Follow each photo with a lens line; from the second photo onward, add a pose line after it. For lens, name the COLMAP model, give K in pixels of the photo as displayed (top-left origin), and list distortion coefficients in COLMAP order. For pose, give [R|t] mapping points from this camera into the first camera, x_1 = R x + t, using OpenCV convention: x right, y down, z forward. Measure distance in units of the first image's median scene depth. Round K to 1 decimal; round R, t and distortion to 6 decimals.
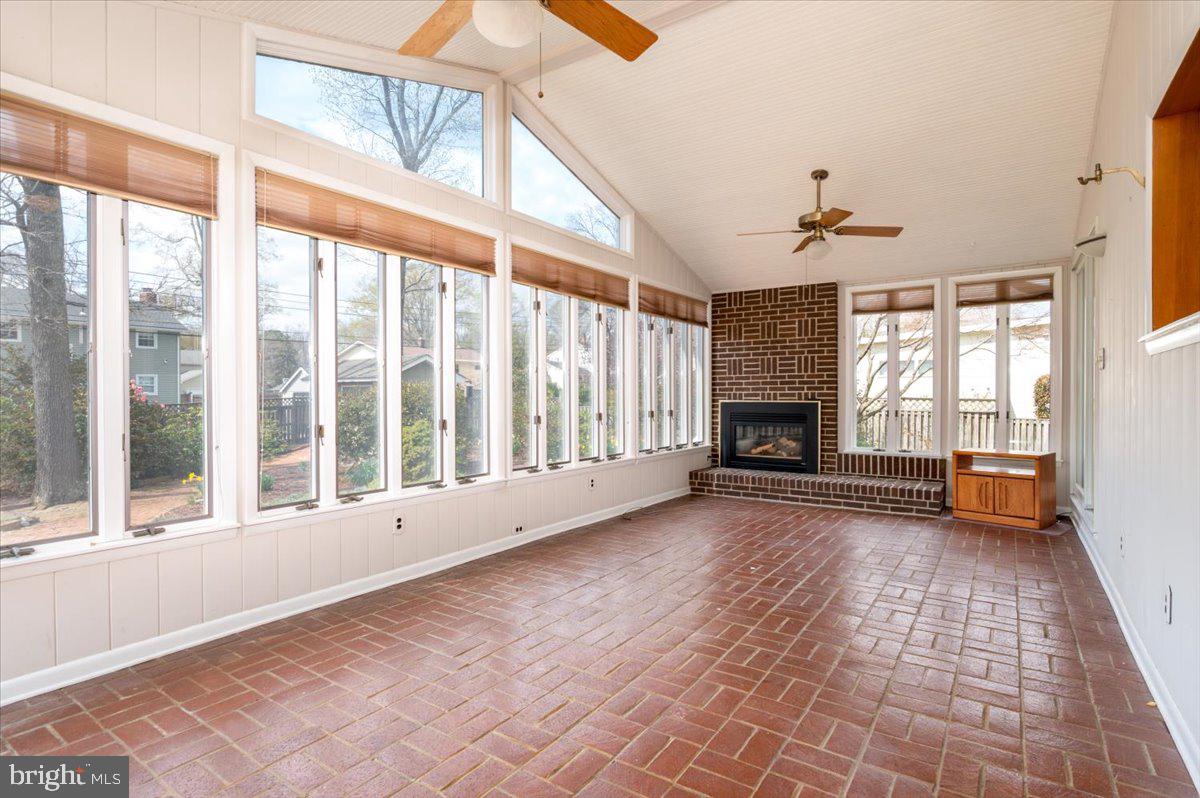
lens RADIAL K [[612.6, 0, 597.6], [0, 612.6, 398.2], [0, 0, 1]] dist [-0.000913, -0.000911]
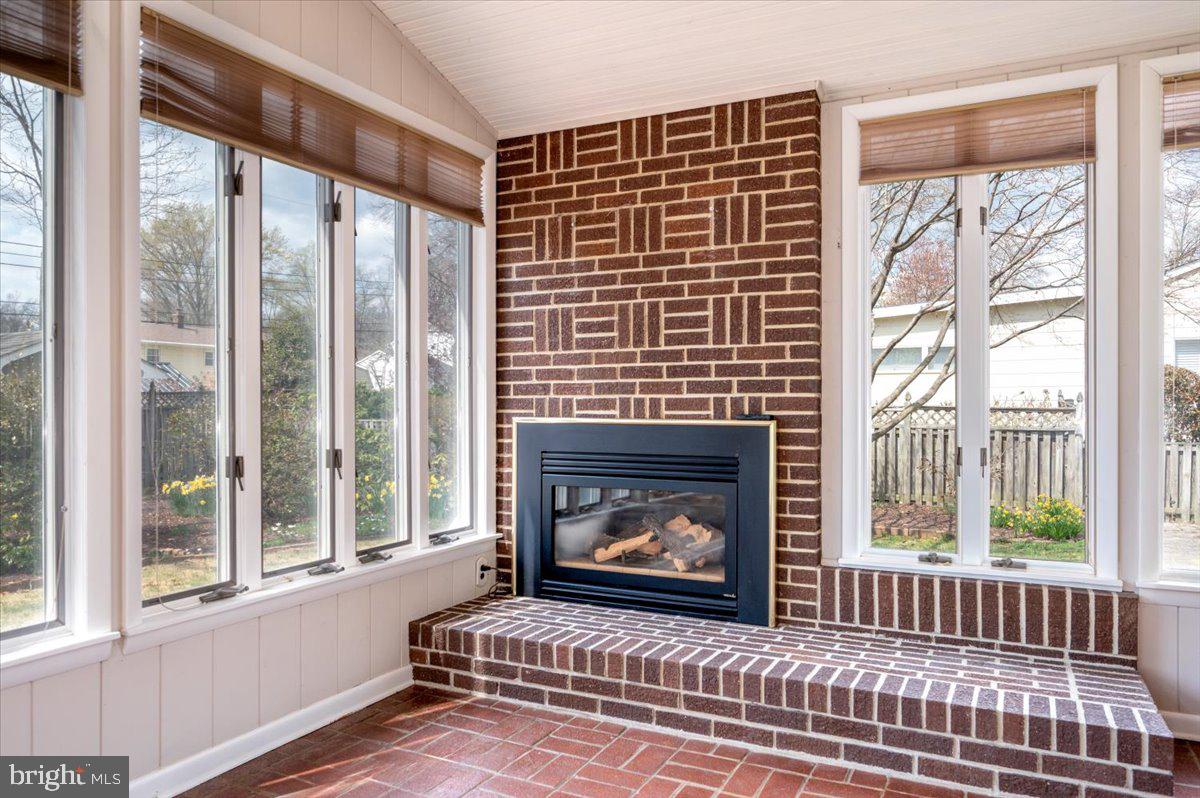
lens RADIAL K [[612.6, 0, 601.2], [0, 612.6, 398.5], [0, 0, 1]] dist [-0.000913, -0.000911]
pose [[0.998076, 0.001129, 0.061993, 0.236542], [-0.000744, 0.999980, -0.006236, -0.006335], [-0.061999, 0.006178, 0.998057, 0.638518]]
